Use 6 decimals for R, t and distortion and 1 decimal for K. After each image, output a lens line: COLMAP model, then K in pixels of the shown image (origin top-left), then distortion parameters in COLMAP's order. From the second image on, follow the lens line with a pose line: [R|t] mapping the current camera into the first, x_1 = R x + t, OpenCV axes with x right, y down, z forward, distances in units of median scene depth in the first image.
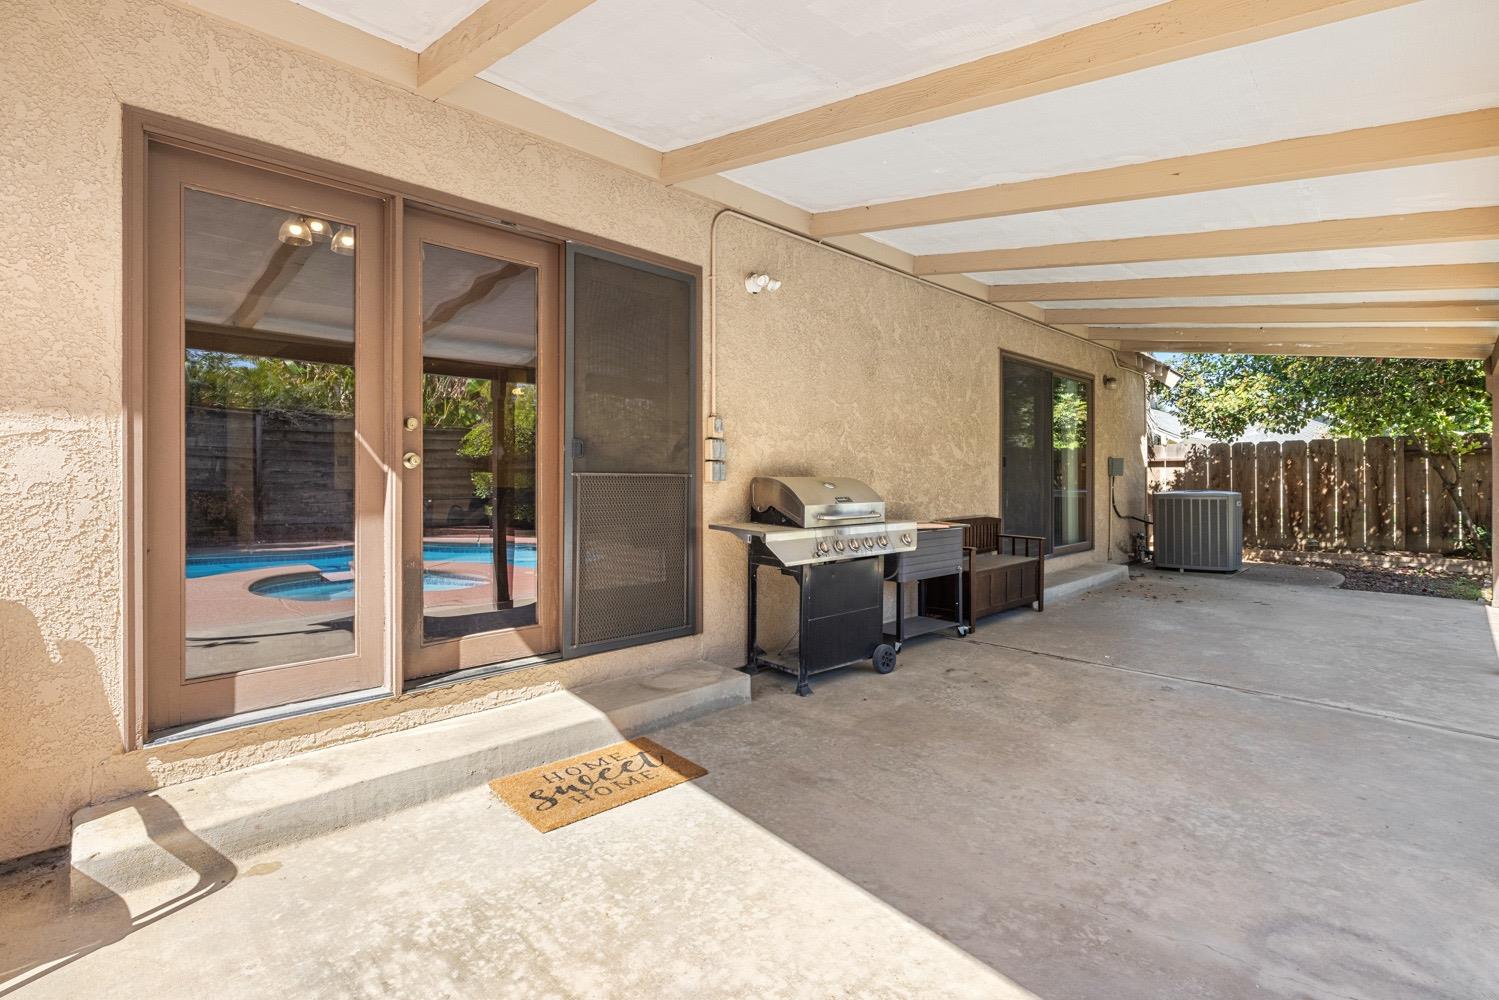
lens RADIAL K [[698.3, 0, 749.8], [0, 698.3, 480.7], [0, 0, 1]] dist [-0.009461, -0.000676]
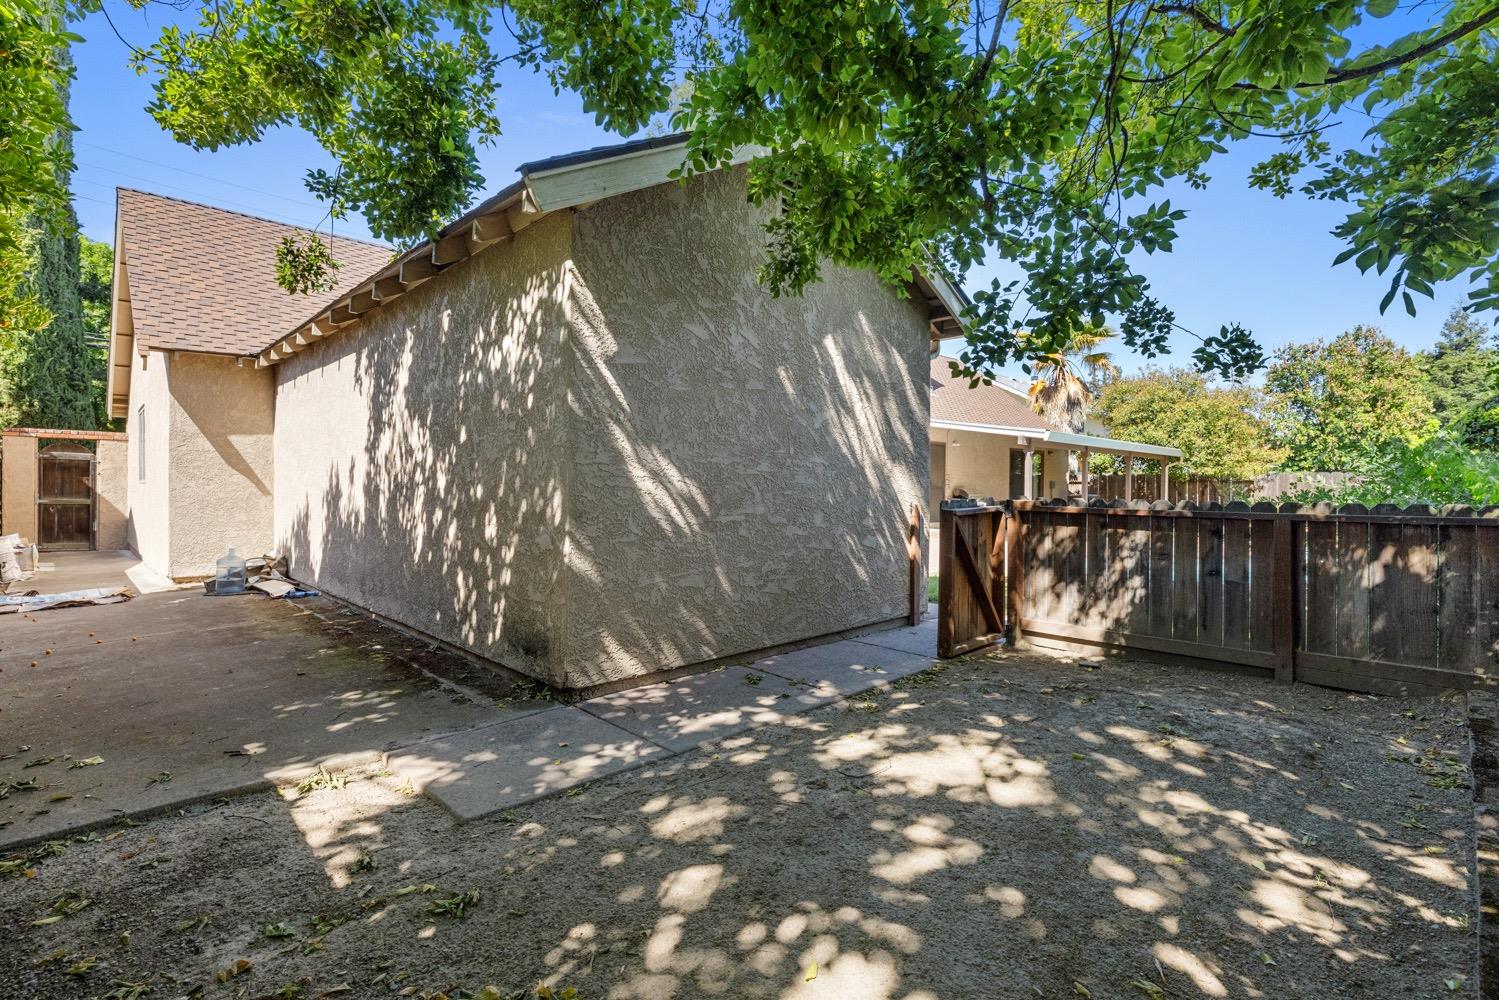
lens RADIAL K [[698.3, 0, 740.6], [0, 698.3, 485.5], [0, 0, 1]] dist [-0.009461, -0.000676]
pose [[0.999716, 0.014882, -0.018619, -0.946116], [-0.014833, 0.999886, 0.002784, -0.009318], [0.018659, -0.002507, 0.999823, -2.582370]]
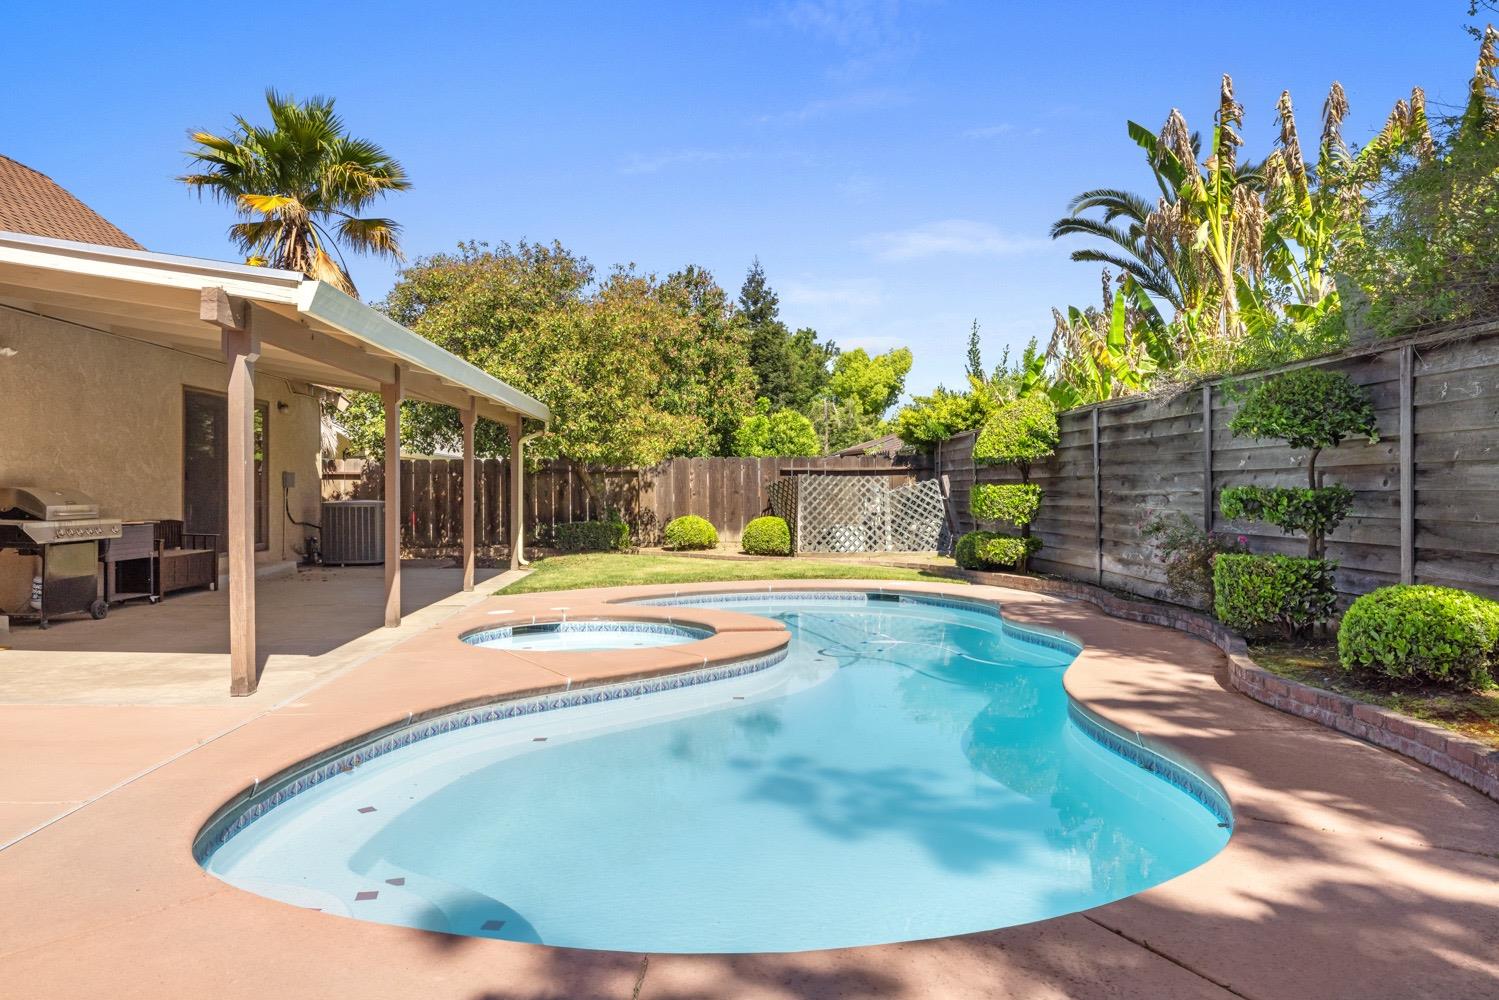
lens RADIAL K [[1041.7, 0, 746.9], [0, 1041.7, 501.5], [0, 0, 1]] dist [-0.005936, -0.001349]
pose [[0.669465, -0.004317, 0.742831, -0.399167], [-0.001818, 0.999971, 0.007451, 0.003882], [-0.742841, -0.006339, 0.669438, -1.143558]]
